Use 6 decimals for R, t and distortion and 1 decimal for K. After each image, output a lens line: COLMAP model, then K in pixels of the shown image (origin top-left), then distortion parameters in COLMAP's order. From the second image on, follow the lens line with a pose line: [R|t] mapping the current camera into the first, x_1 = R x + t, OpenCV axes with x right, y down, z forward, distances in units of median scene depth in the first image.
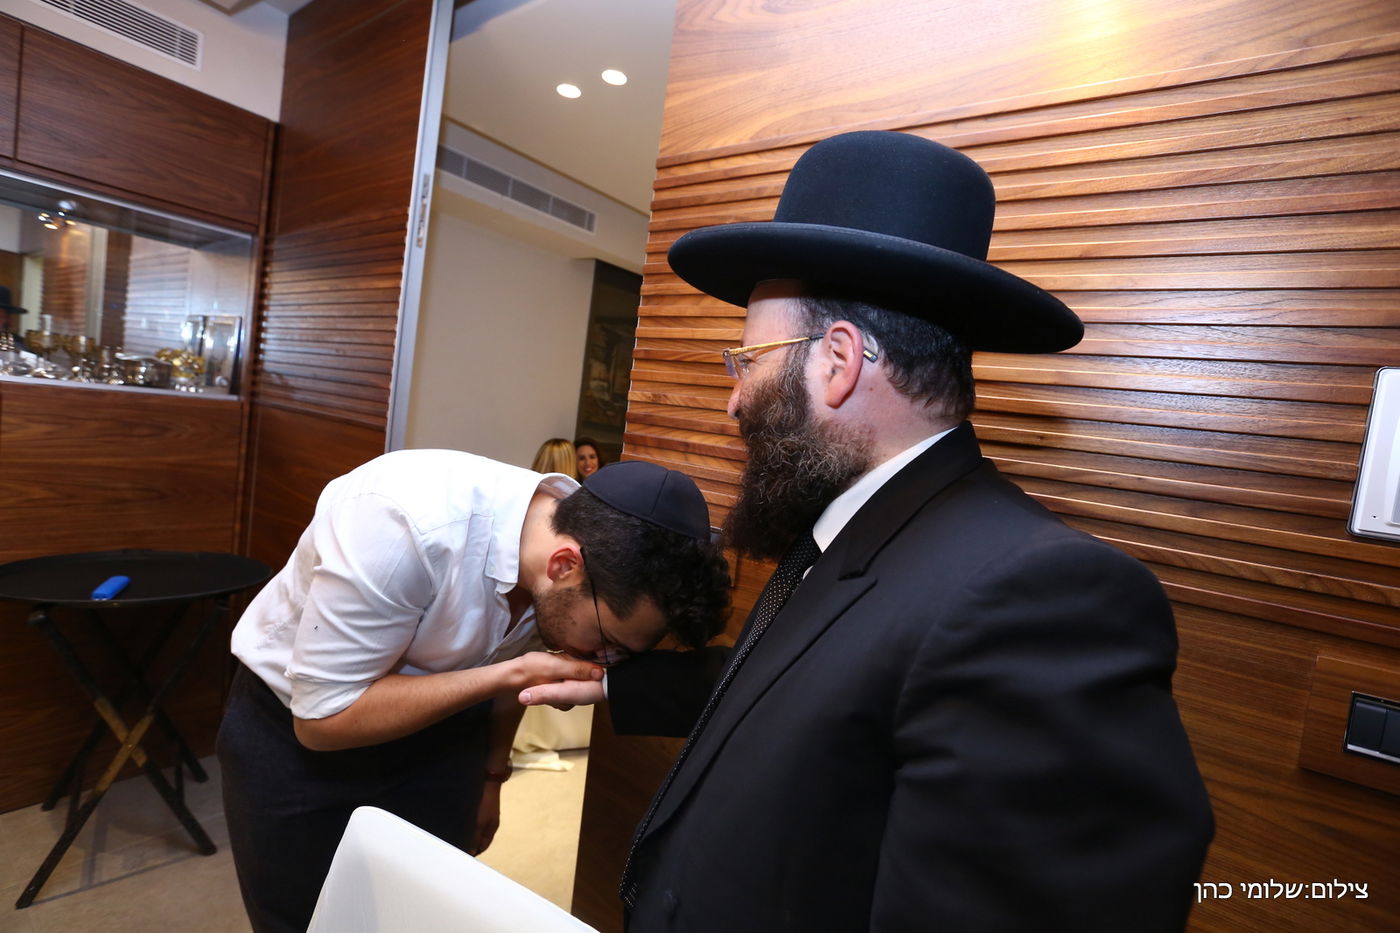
lens RADIAL K [[670.2, 0, 688.3], [0, 670.2, 452.9], [0, 0, 1]] dist [-0.010767, 0.001376]
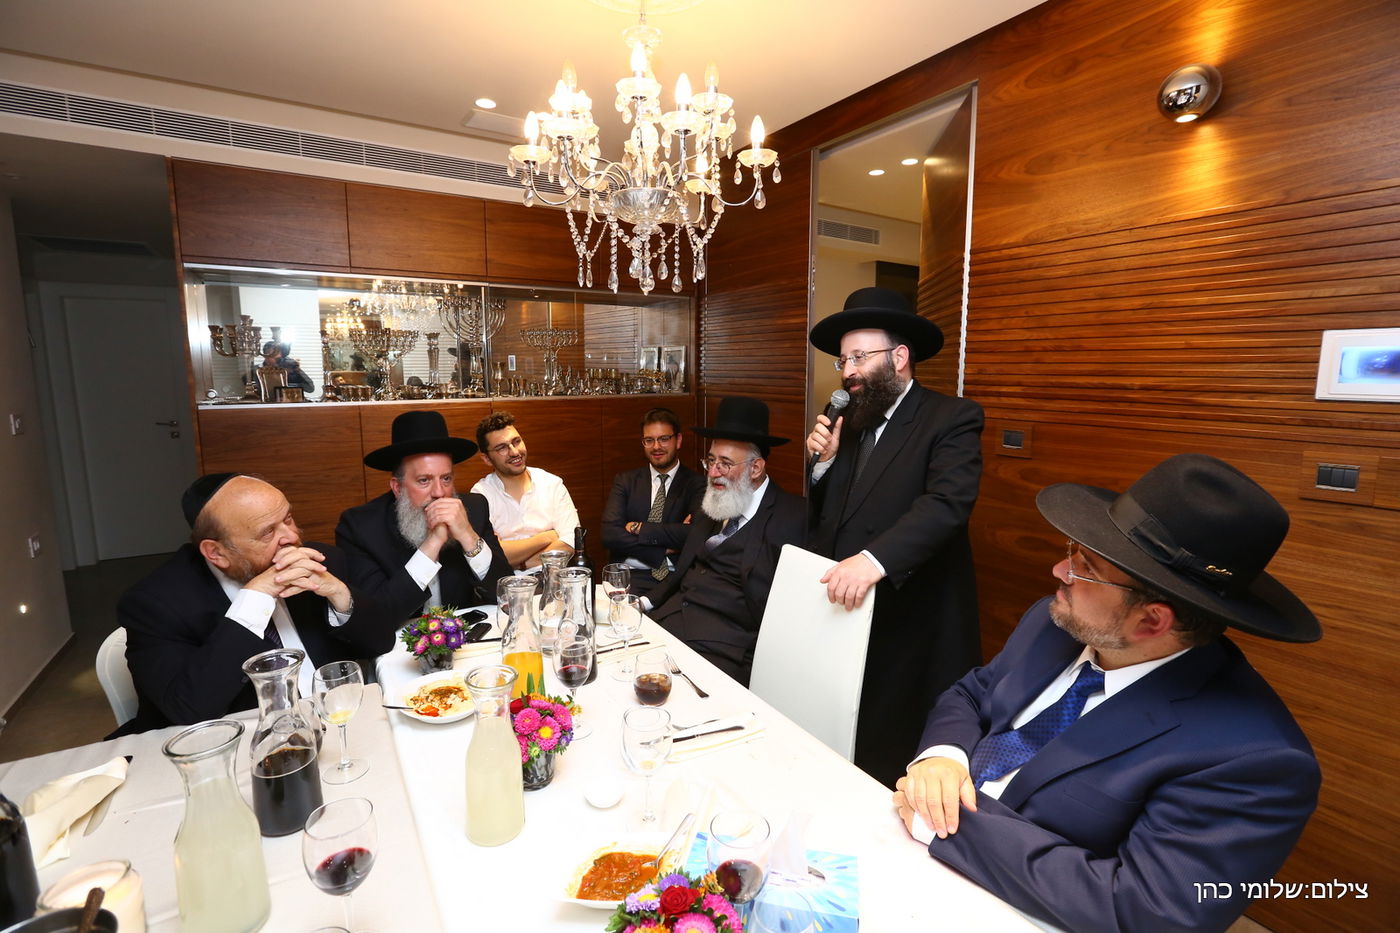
lens RADIAL K [[627.3, 0, 706.5], [0, 627.3, 458.6], [0, 0, 1]] dist [-0.030549, 0.004995]
pose [[0.933899, -0.072071, -0.350197, -0.092161], [0.096430, 0.993949, 0.052602, 0.001498], [0.344287, -0.082895, 0.935198, -0.546858]]
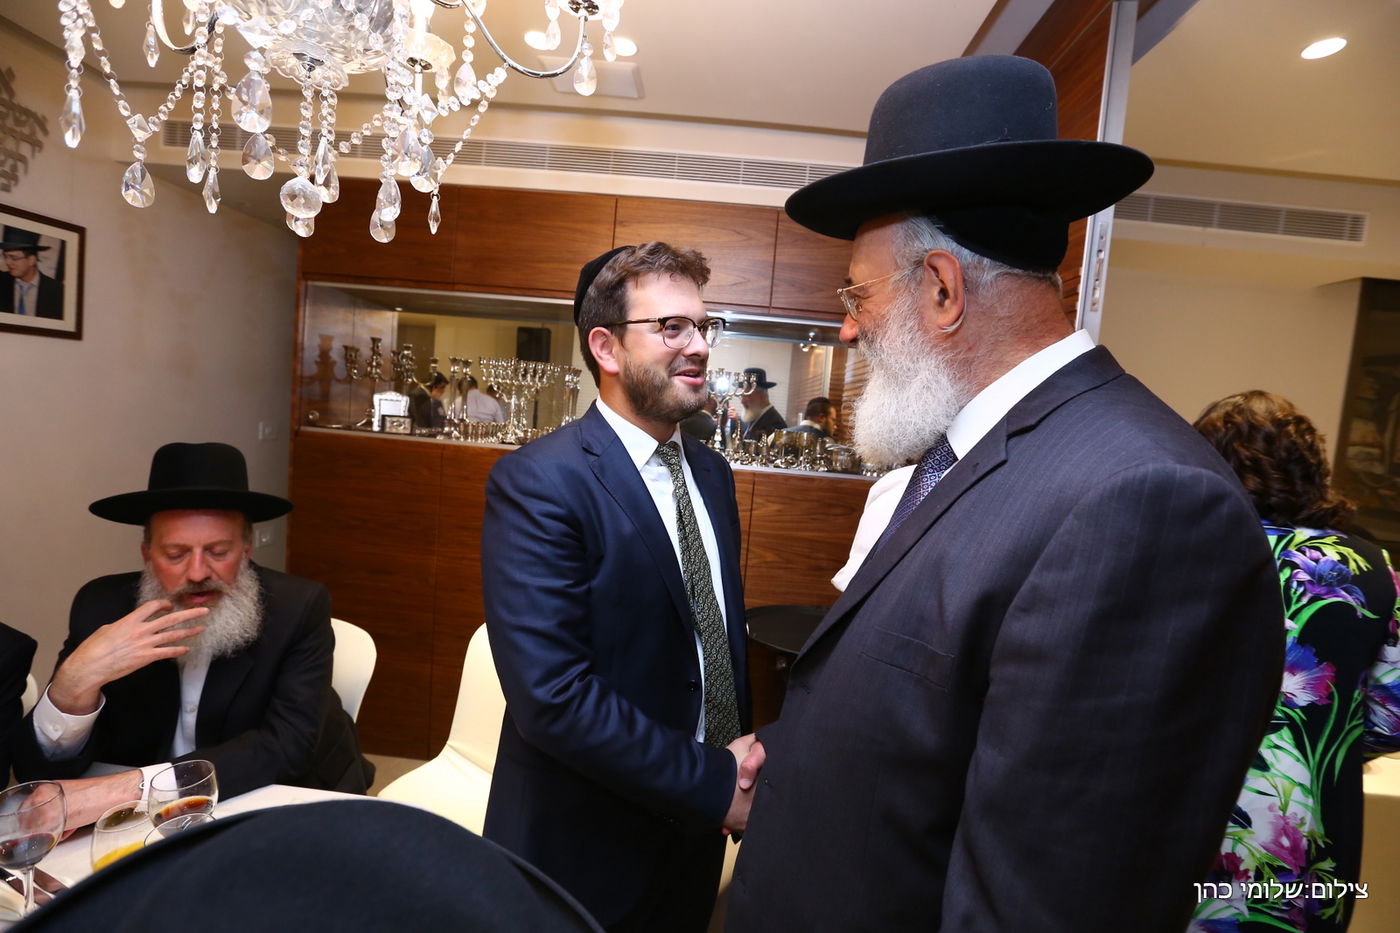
lens RADIAL K [[627.3, 0, 701.8], [0, 627.3, 457.4], [0, 0, 1]] dist [-0.030549, 0.004995]
pose [[0.588241, -0.020076, -0.808436, -0.061998], [-0.054583, 0.996426, -0.064460, -0.041888], [0.806842, 0.082045, 0.585043, 0.148736]]
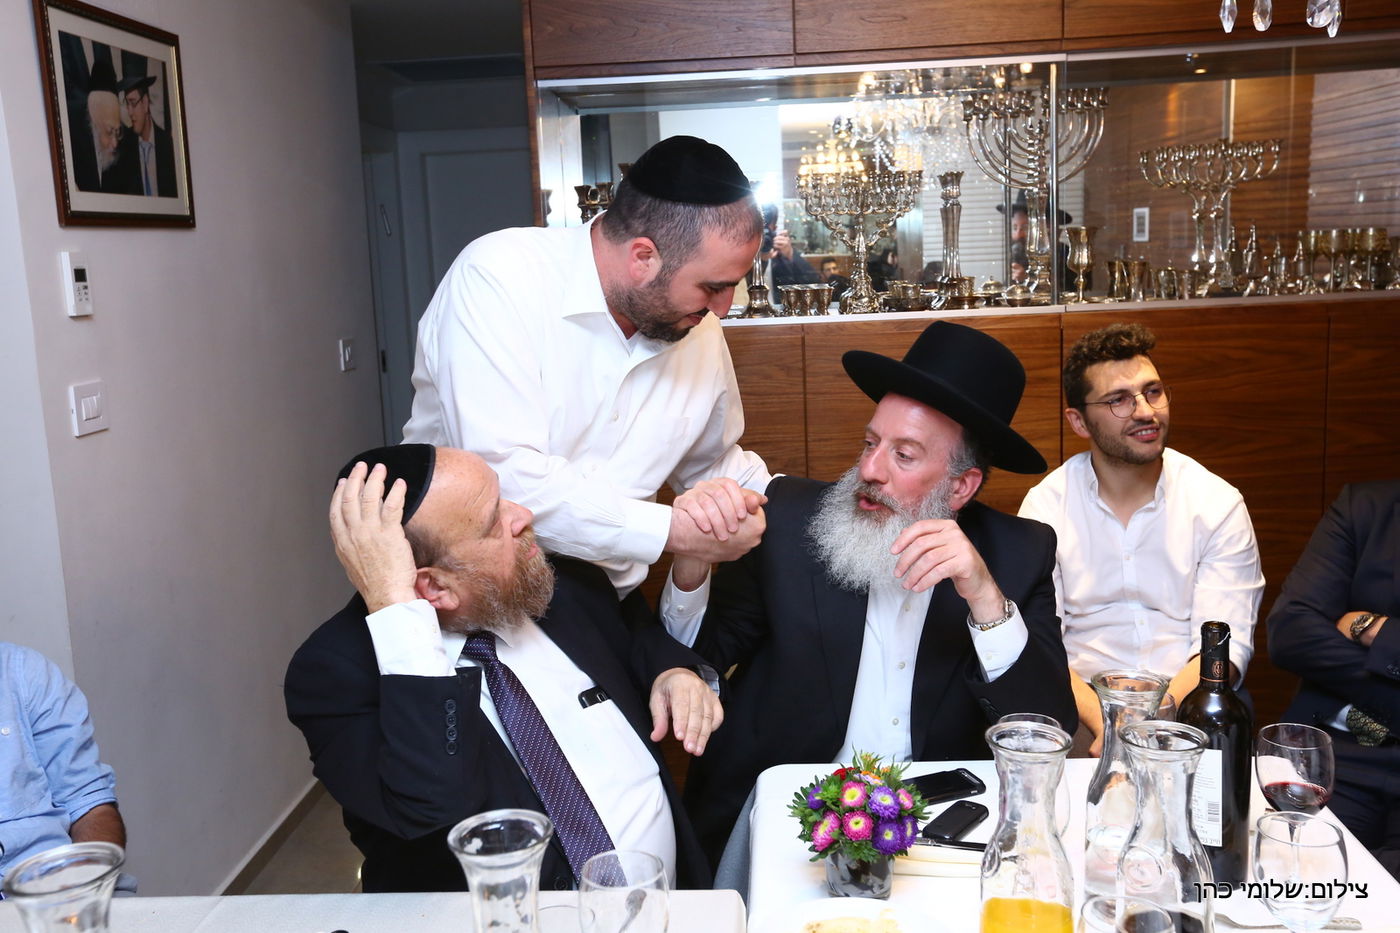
lens RADIAL K [[1325.3, 0, 692.0], [0, 1325.3, 468.5], [0, 0, 1]] dist [0.023832, 0.000000]
pose [[0.554351, -0.014821, -0.832151, -0.091733], [0.069507, 0.997173, 0.028543, -0.003269], [0.829375, -0.073663, 0.553814, -0.493255]]
